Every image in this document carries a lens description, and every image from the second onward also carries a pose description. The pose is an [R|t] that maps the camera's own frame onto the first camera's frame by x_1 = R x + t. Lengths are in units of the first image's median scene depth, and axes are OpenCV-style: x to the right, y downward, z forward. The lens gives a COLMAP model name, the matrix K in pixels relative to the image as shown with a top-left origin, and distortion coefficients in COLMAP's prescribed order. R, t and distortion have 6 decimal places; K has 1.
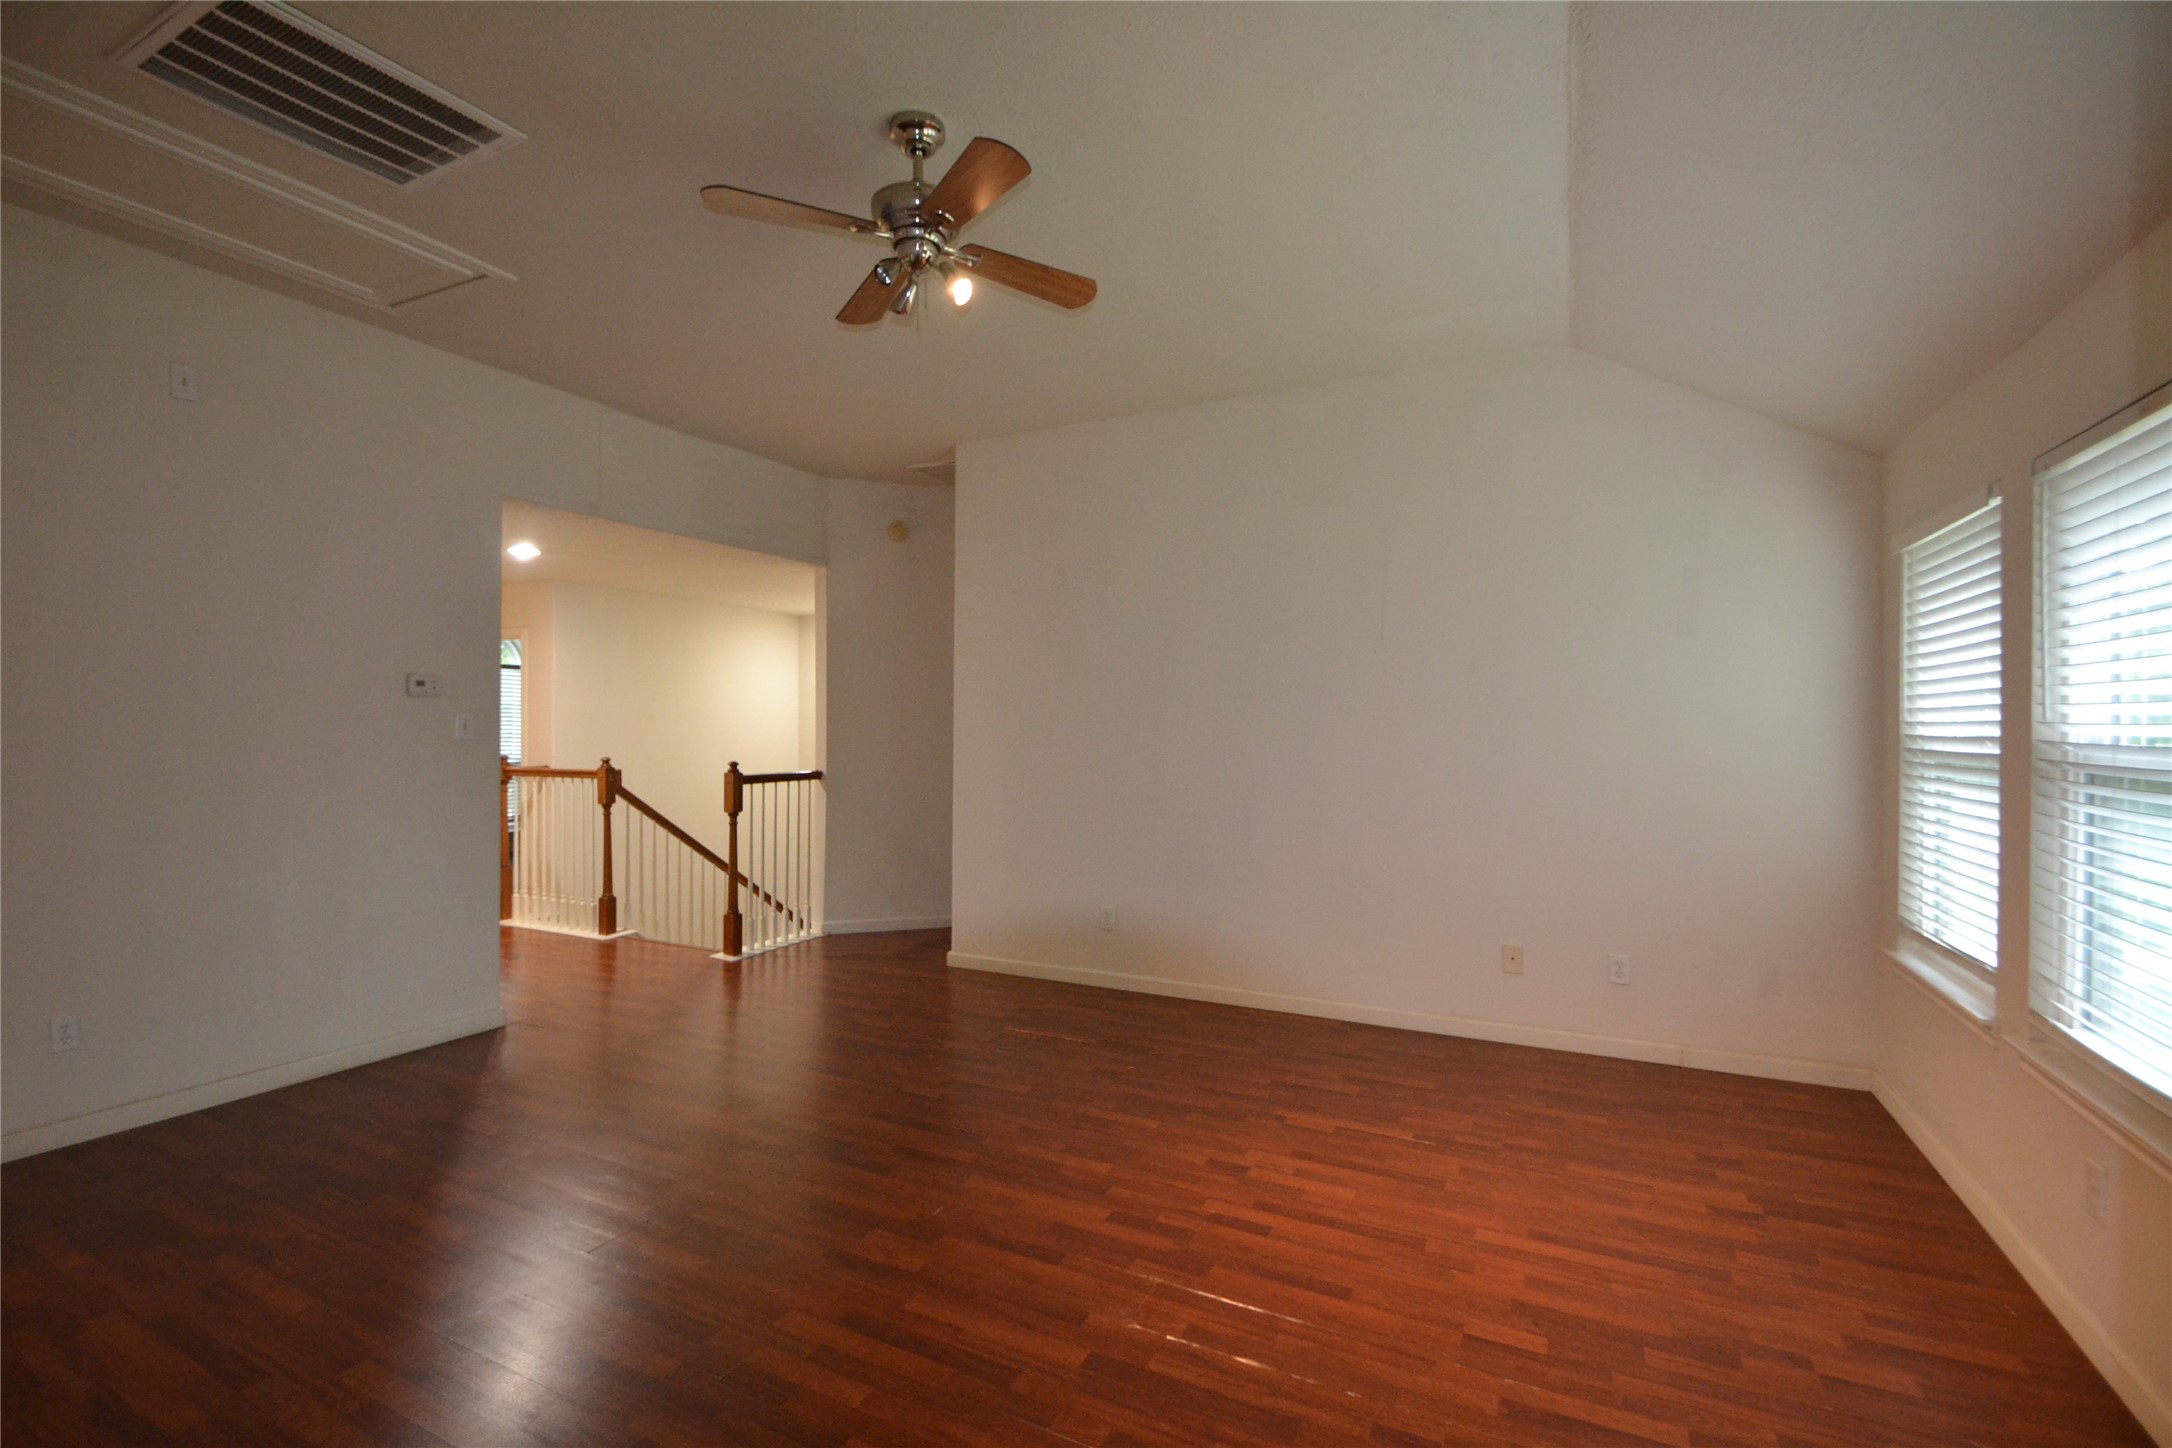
lens RADIAL K [[963.9, 0, 1086.0], [0, 963.9, 724.0], [0, 0, 1]] dist [0.013513, -0.017369]
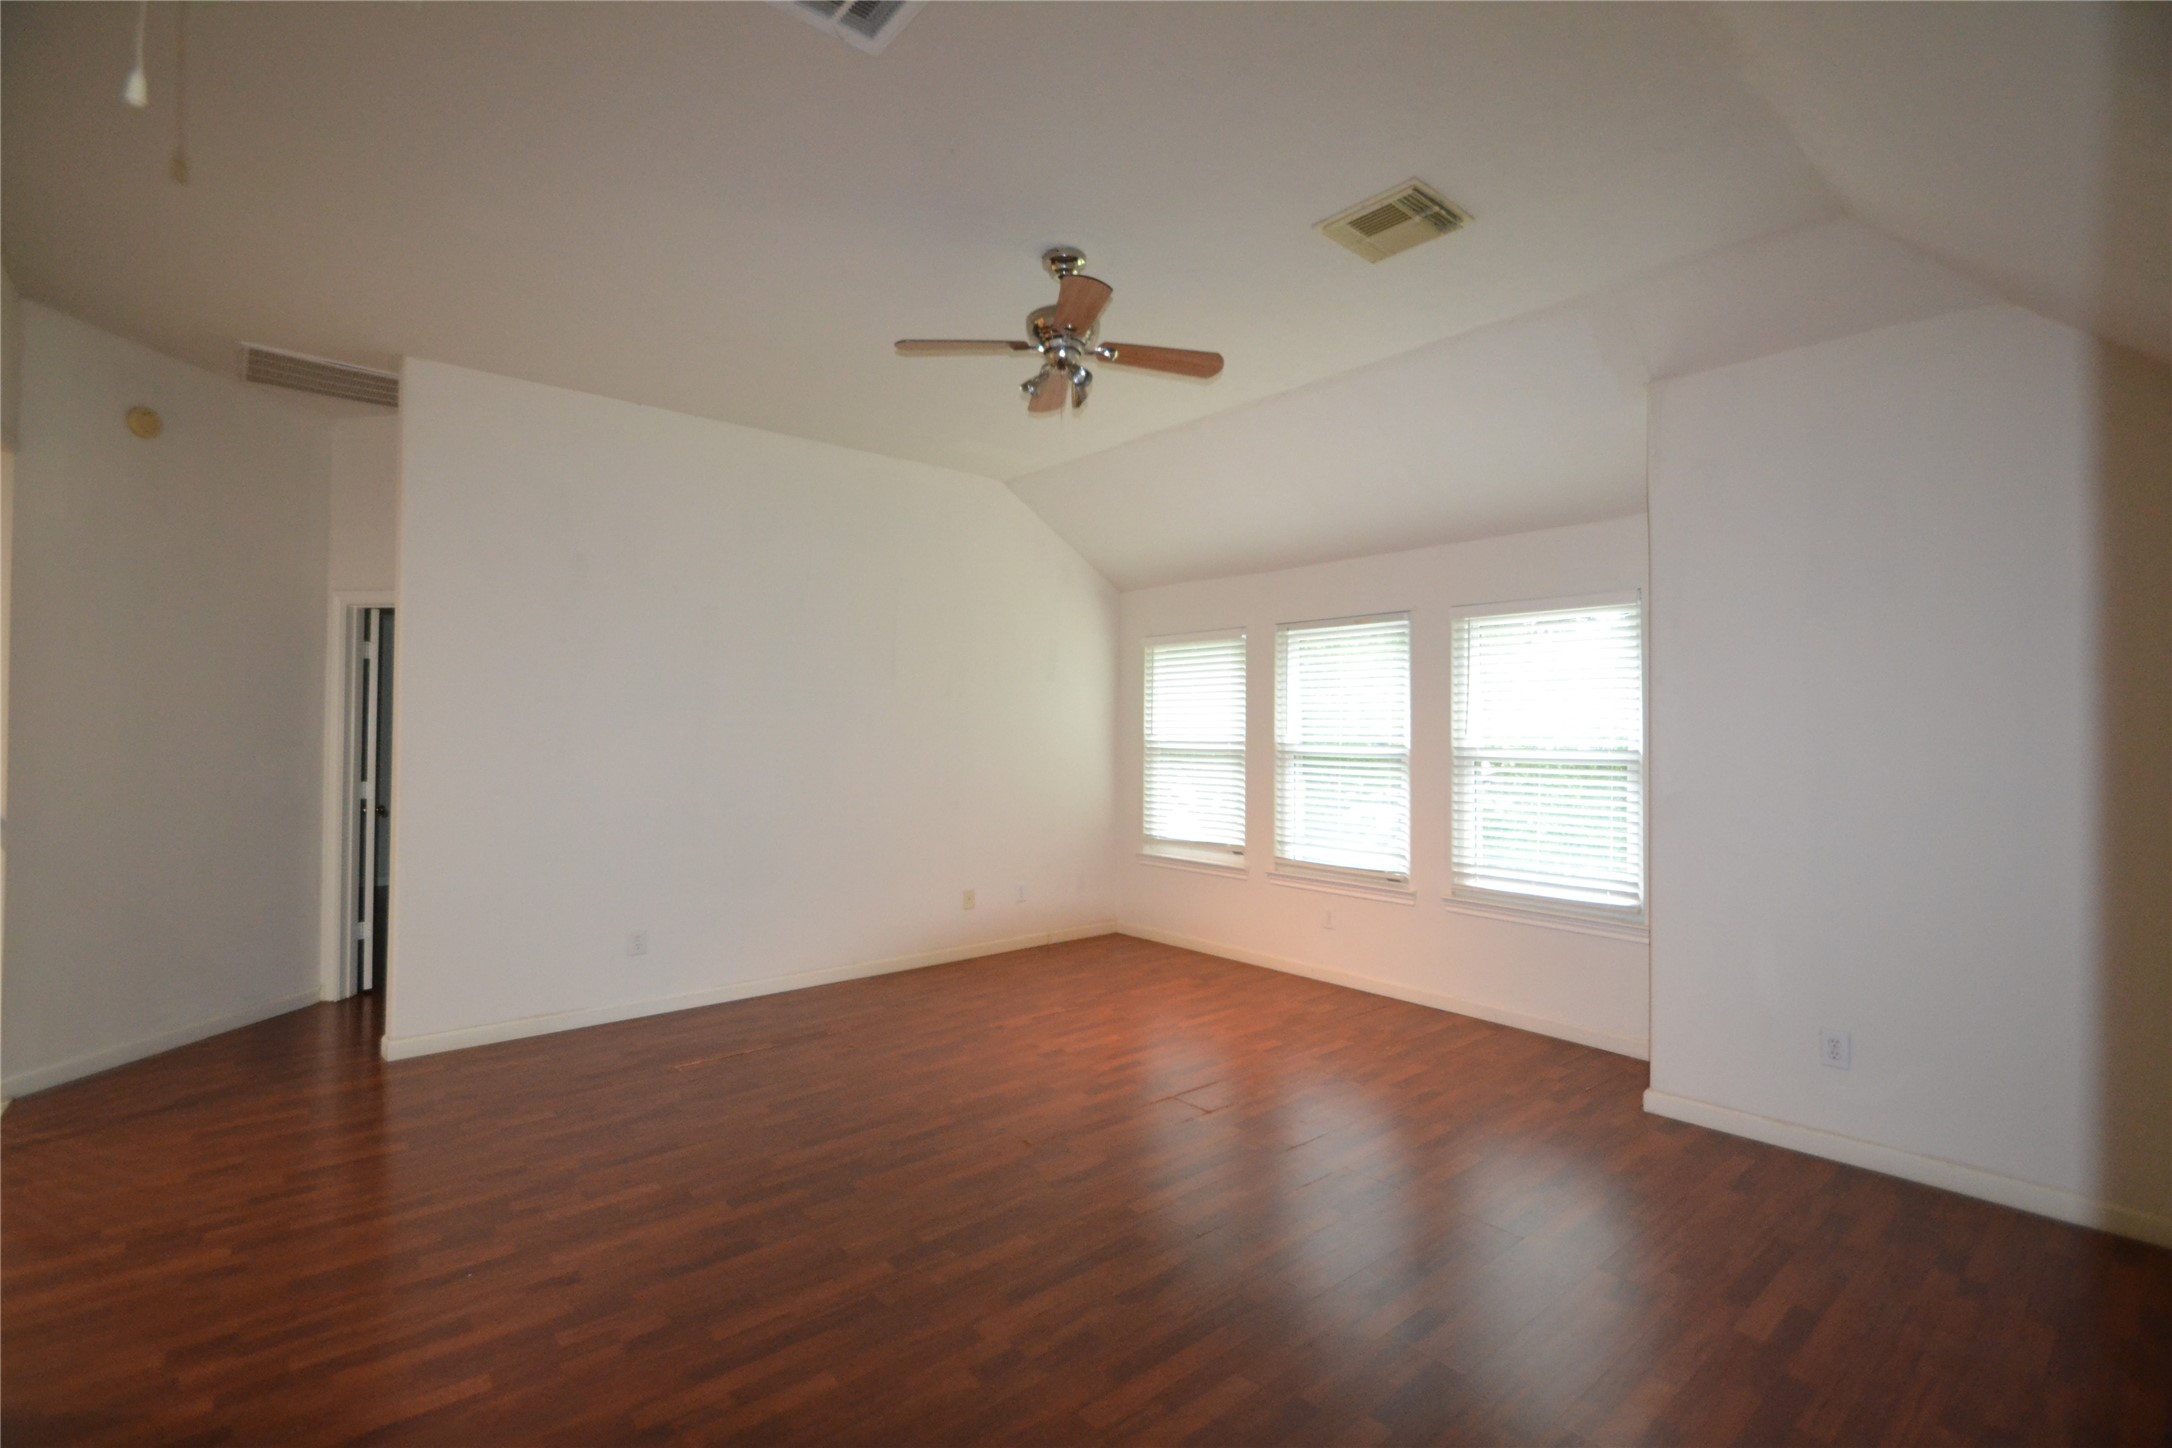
lens RADIAL K [[963.9, 0, 1086.0], [0, 963.9, 724.0], [0, 0, 1]] dist [0.013513, -0.017369]
pose [[0.385287, 0.002642, 0.922793, -1.189767], [-0.012665, 0.999917, 0.002425, -0.029549], [-0.922710, -0.012621, 0.385288, 0.435511]]
